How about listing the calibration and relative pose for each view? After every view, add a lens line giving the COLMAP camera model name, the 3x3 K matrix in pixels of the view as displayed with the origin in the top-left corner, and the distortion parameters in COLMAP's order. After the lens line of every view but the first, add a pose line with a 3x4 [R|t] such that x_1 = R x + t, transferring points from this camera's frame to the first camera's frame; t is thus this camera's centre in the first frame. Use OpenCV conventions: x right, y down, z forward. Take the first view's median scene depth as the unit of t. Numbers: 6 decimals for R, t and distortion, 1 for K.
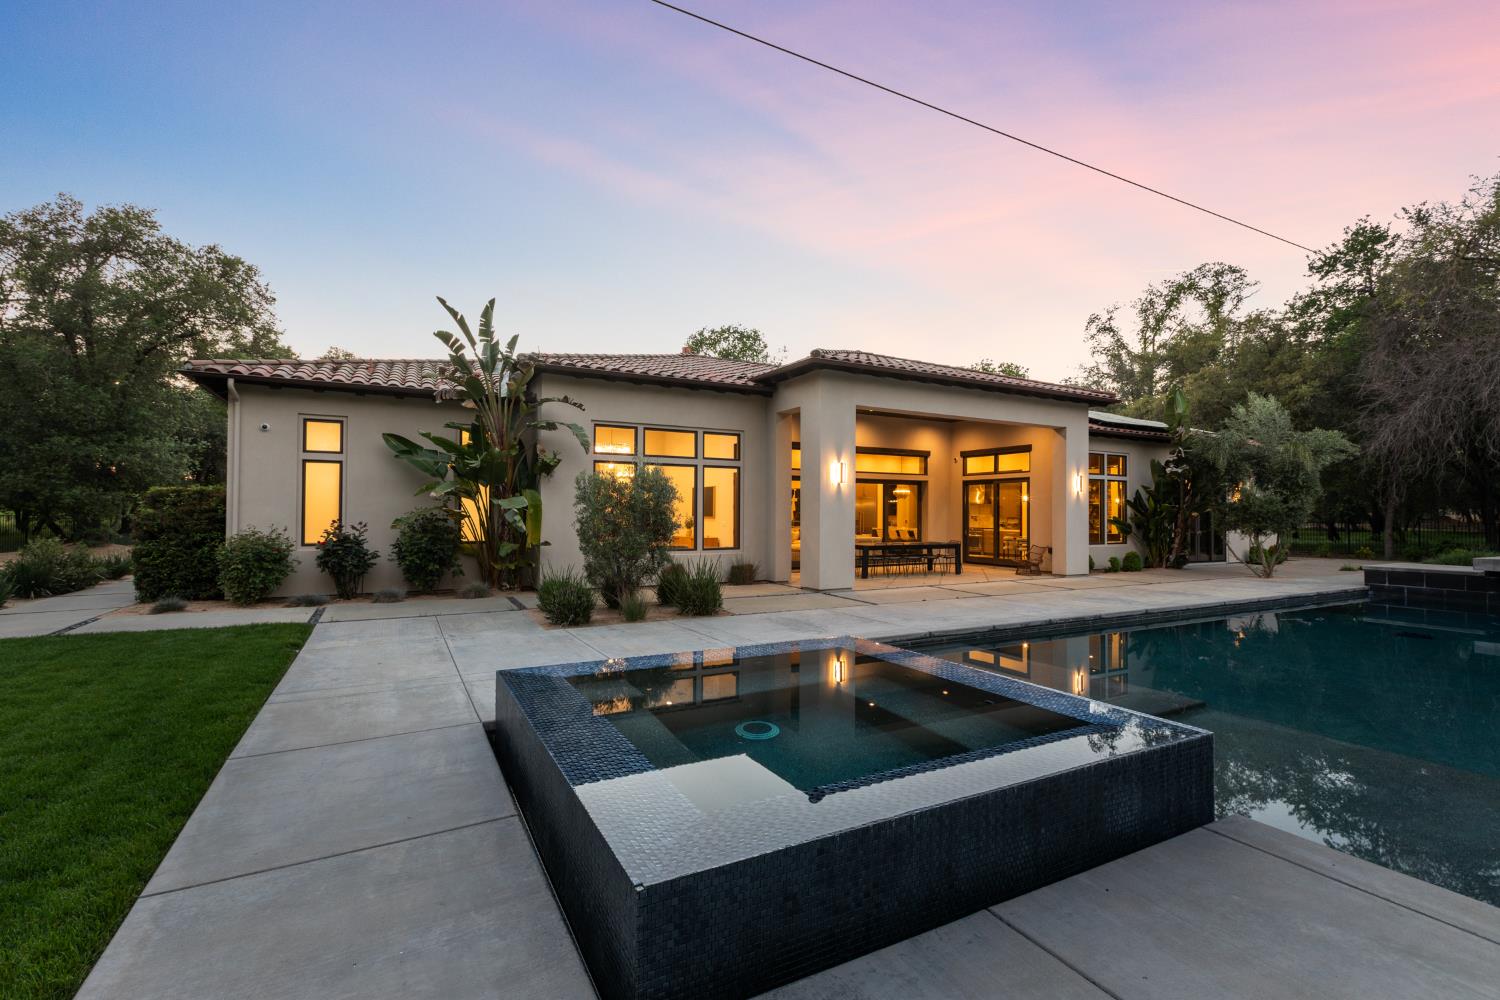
lens RADIAL K [[669.7, 0, 744.4], [0, 669.7, 500.0], [0, 0, 1]] dist [0.001734, 0.000416]
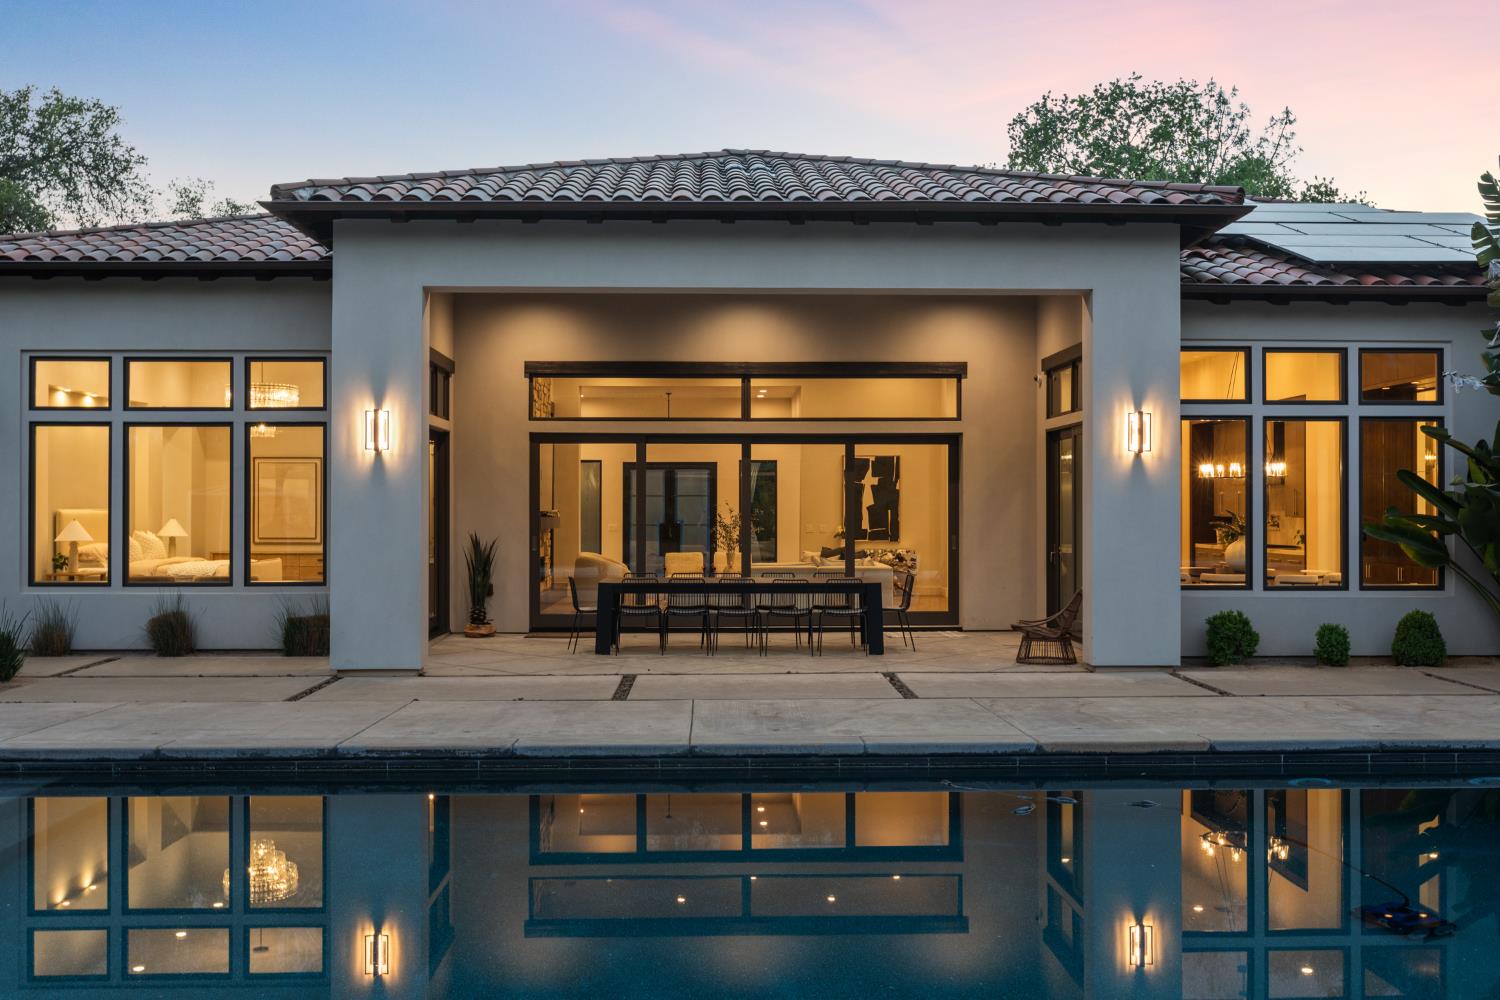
lens RADIAL K [[1452.9, 0, 749.8], [0, 1452.9, 504.4], [0, 0, 1]] dist [0.005584, 0.000000]
pose [[0.896167, -0.009602, -0.443613, 0.646744], [0.016240, 0.999806, 0.011167, 0.003990], [0.443419, -0.017211, 0.896149, 0.139763]]
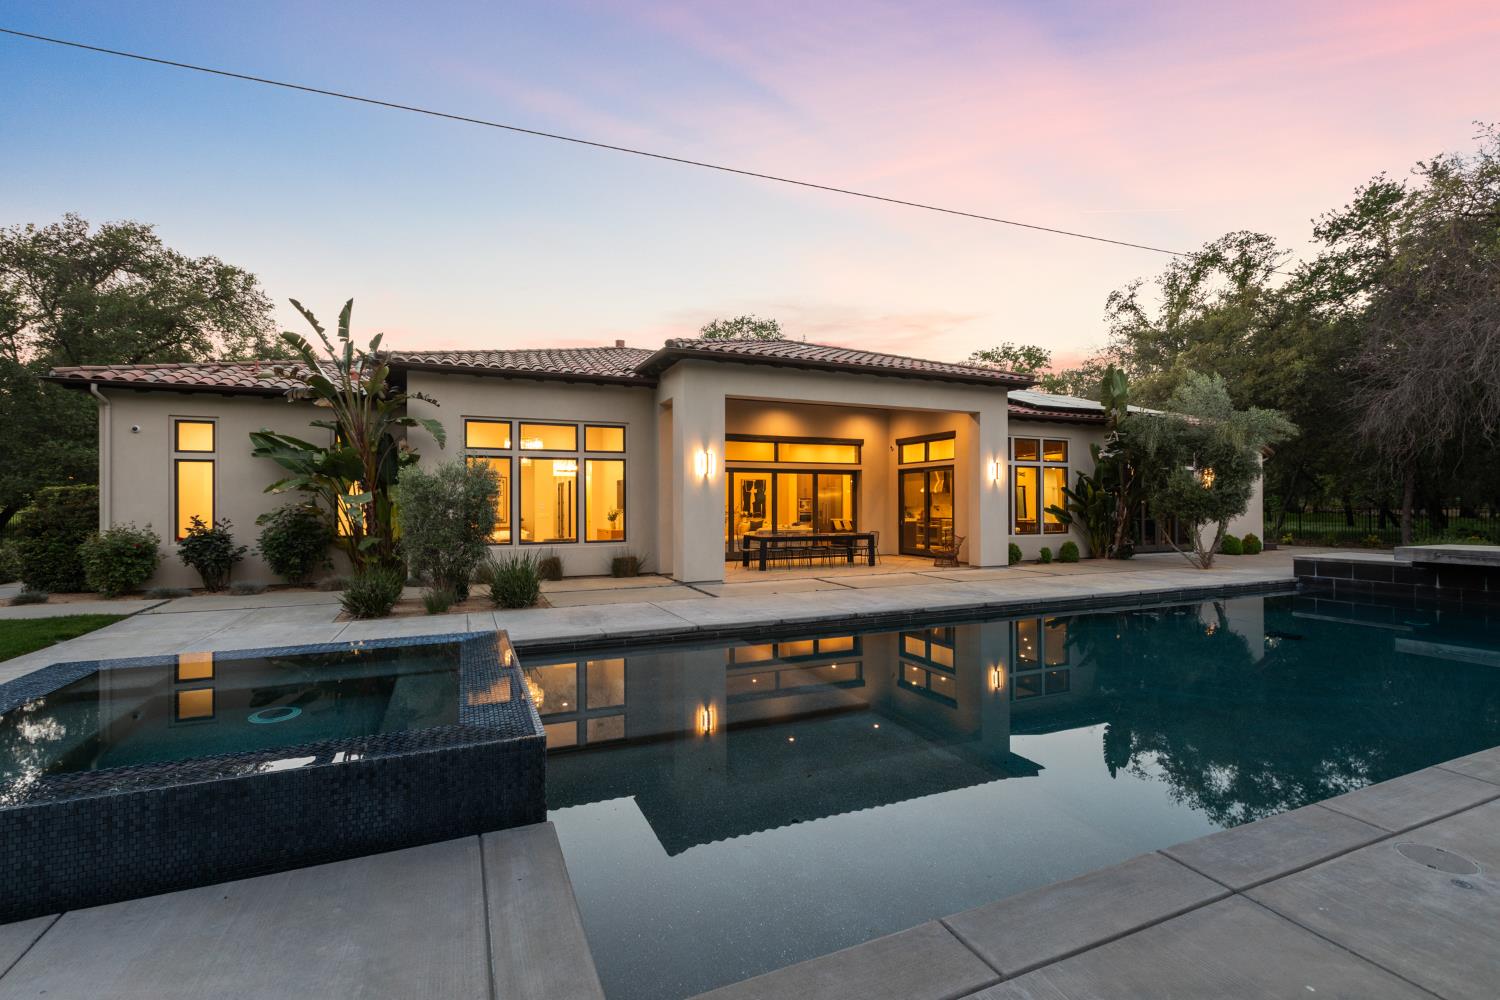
lens RADIAL K [[669.7, 0, 745.1], [0, 669.7, 502.5], [0, 0, 1]] dist [0.001734, 0.000416]
pose [[0.996517, -0.010295, -0.082754, 0.213959], [0.011654, 0.999805, 0.015956, 0.000981], [0.082574, -0.016865, 0.996442, 0.017050]]
